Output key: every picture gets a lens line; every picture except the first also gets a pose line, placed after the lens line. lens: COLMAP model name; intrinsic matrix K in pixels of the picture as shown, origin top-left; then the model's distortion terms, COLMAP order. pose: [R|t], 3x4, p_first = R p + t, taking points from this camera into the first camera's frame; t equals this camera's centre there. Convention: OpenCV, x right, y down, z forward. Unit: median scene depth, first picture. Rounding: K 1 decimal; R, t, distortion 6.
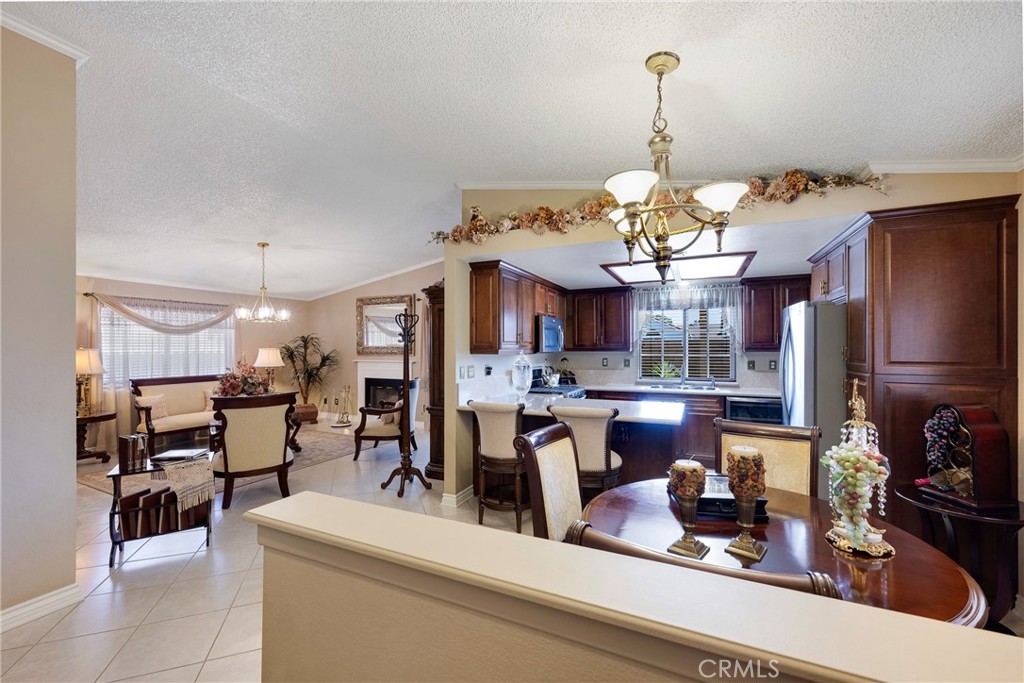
lens RADIAL K [[406.1, 0, 511.8], [0, 406.1, 345.2], [0, 0, 1]] dist [-0.002238, 0.000654]
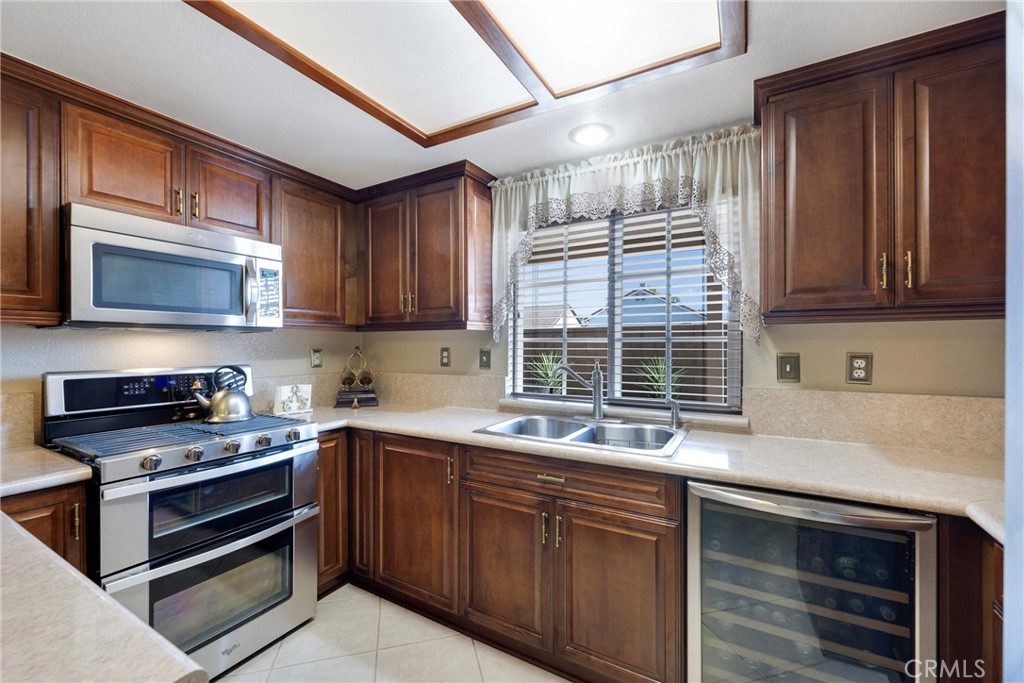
lens RADIAL K [[406.1, 0, 521.5], [0, 406.1, 342.1], [0, 0, 1]] dist [-0.002238, 0.000654]
pose [[0.996911, 0.002601, -0.078495, 0.376248], [-0.002597, 0.999997, 0.000144, 0.027285], [0.078495, 0.000060, 0.996915, 0.616163]]
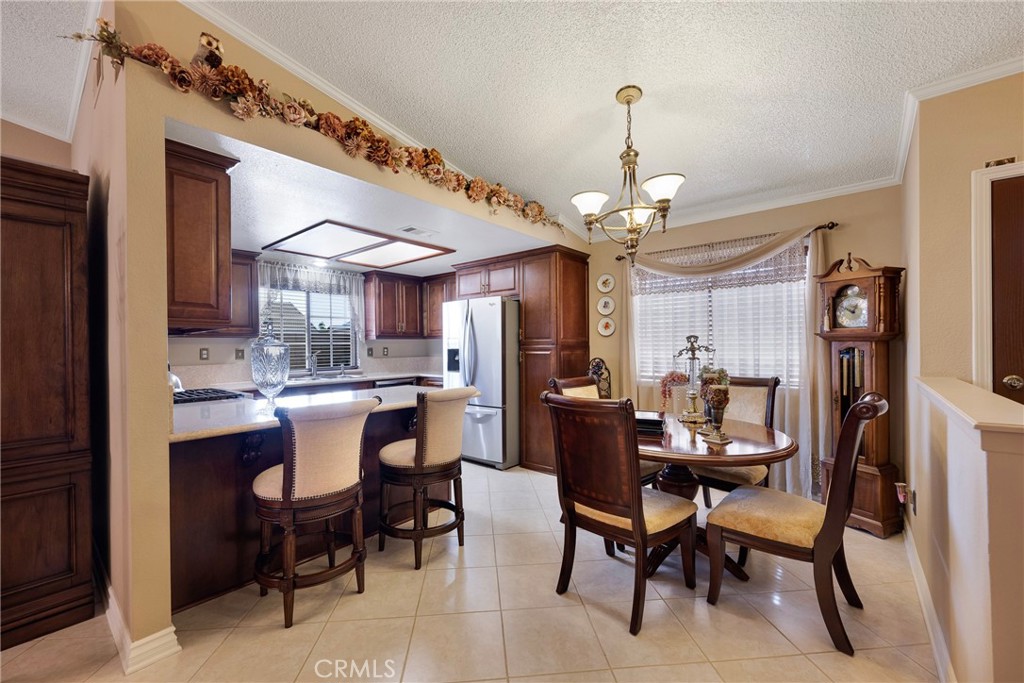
lens RADIAL K [[406.1, 0, 509.4], [0, 406.1, 346.9], [0, 0, 1]] dist [-0.002238, 0.000654]
pose [[0.264853, -0.002529, 0.964285, -0.326696], [0.005177, 0.999986, 0.001200, 0.033754], [-0.964275, 0.004674, 0.264862, 0.340337]]
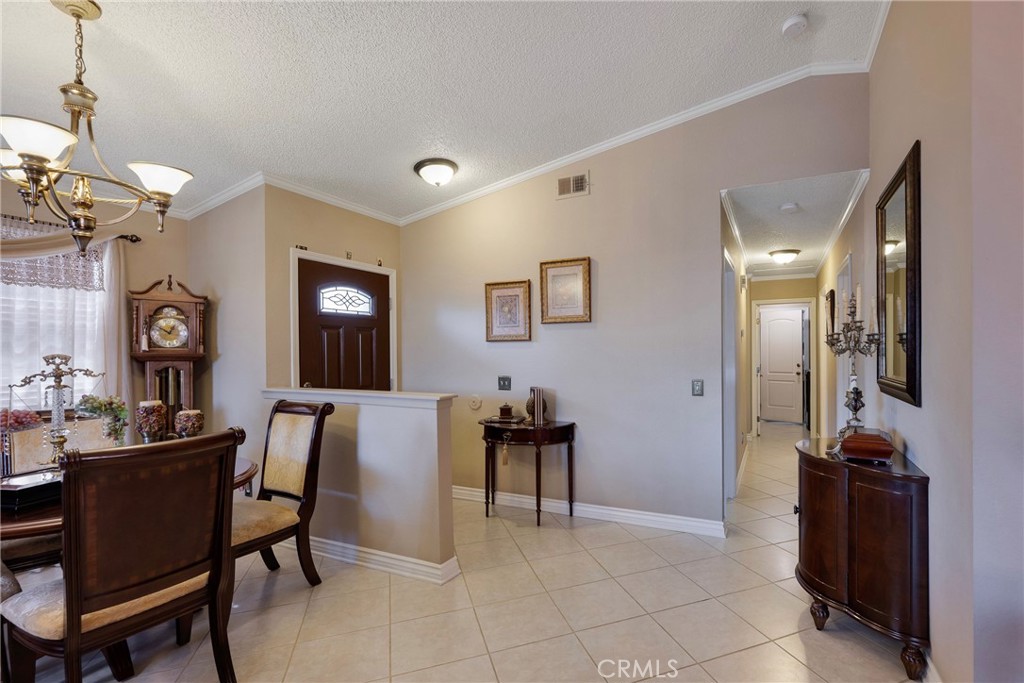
lens RADIAL K [[467.3, 0, 573.4], [0, 467.3, 352.3], [0, 0, 1]] dist [0.002644, -0.000327]
pose [[-0.999780, 0.008106, -0.019340, -0.230425], [0.008161, 0.999963, -0.002761, 0.024156], [0.019317, -0.002918, -0.999809, 0.676963]]
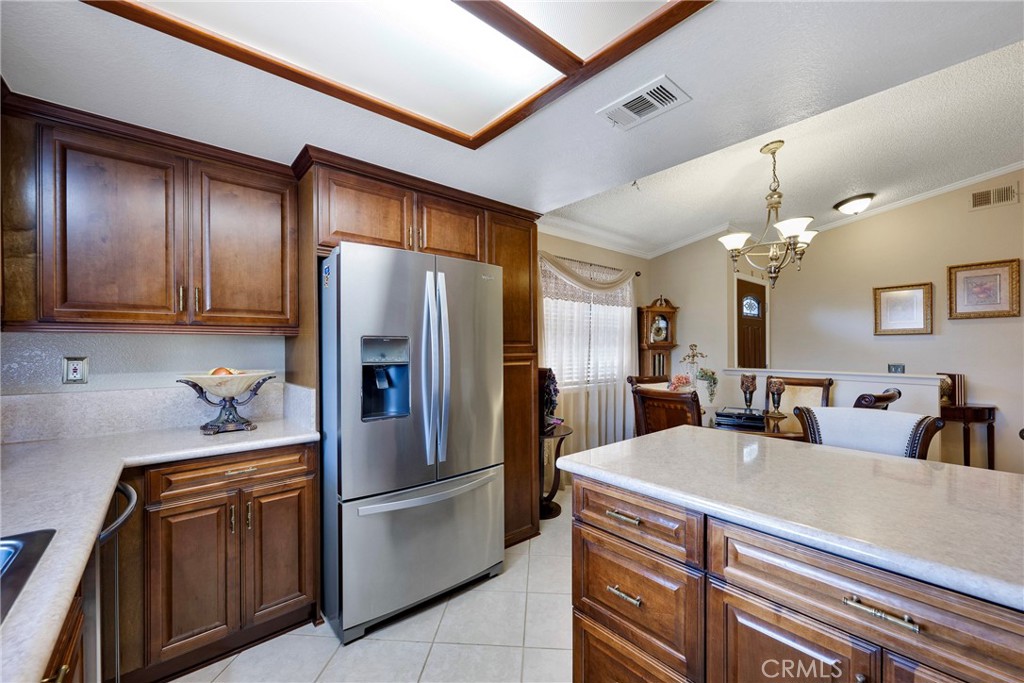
lens RADIAL K [[406.1, 0, 511.3], [0, 406.1, 346.9], [0, 0, 1]] dist [-0.002238, 0.000654]
pose [[-0.907460, 0.007413, 0.420073, 0.207943], [0.005055, 0.999965, -0.006725, 0.028133], [-0.420108, -0.003979, -0.907465, 0.946001]]
